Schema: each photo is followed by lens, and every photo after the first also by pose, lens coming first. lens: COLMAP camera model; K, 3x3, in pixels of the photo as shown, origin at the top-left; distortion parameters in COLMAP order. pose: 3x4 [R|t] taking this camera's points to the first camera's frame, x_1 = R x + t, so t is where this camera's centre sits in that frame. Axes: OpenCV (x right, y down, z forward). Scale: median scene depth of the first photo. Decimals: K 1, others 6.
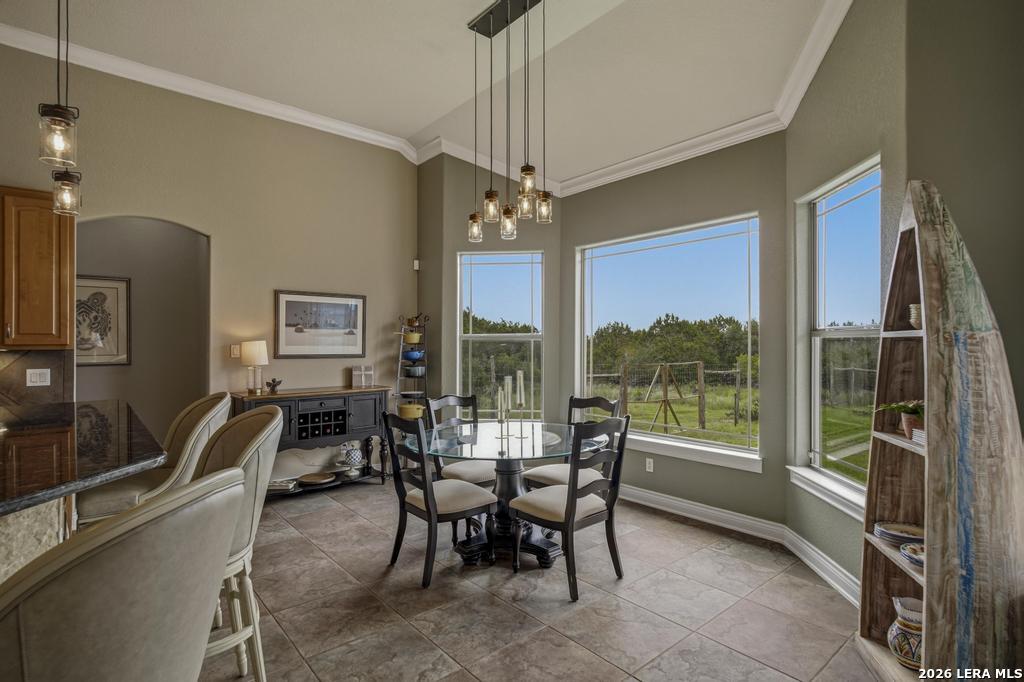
lens RADIAL K [[506.0, 0, 512.0], [0, 506.0, 341.0], [0, 0, 1]] dist [-0.000465, -0.000035]
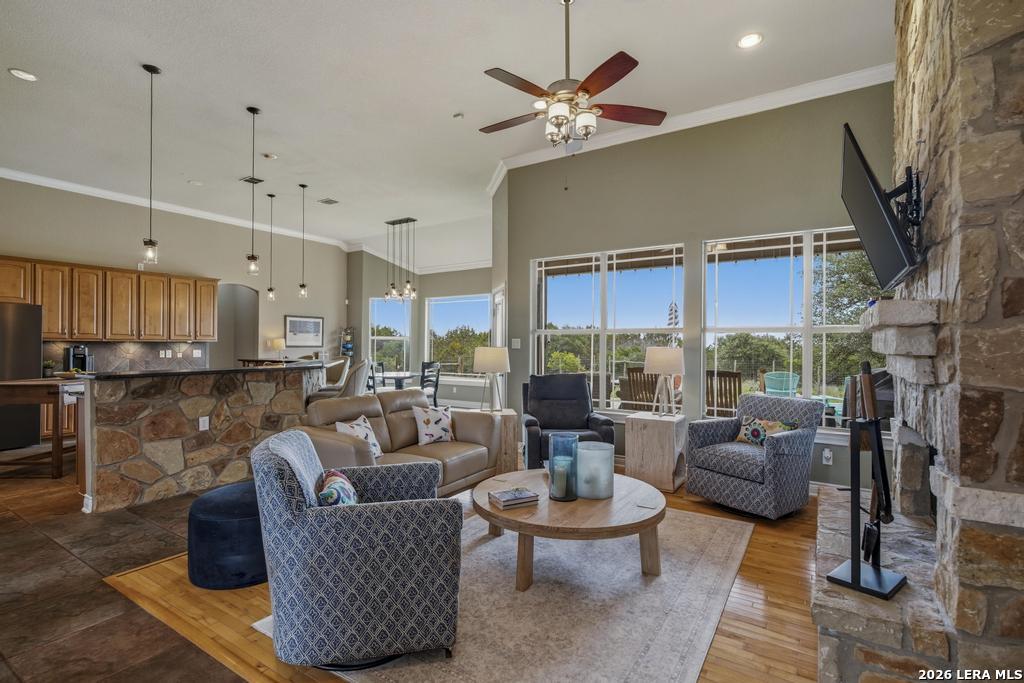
lens RADIAL K [[506.0, 0, 512.0], [0, 506.0, 341.5], [0, 0, 1]] dist [-0.000465, -0.000035]
pose [[0.961315, 0.005282, 0.275401, -0.118032], [-0.005325, 0.999986, -0.000594, 0.006071], [-0.275400, -0.000896, 0.961329, -1.202674]]
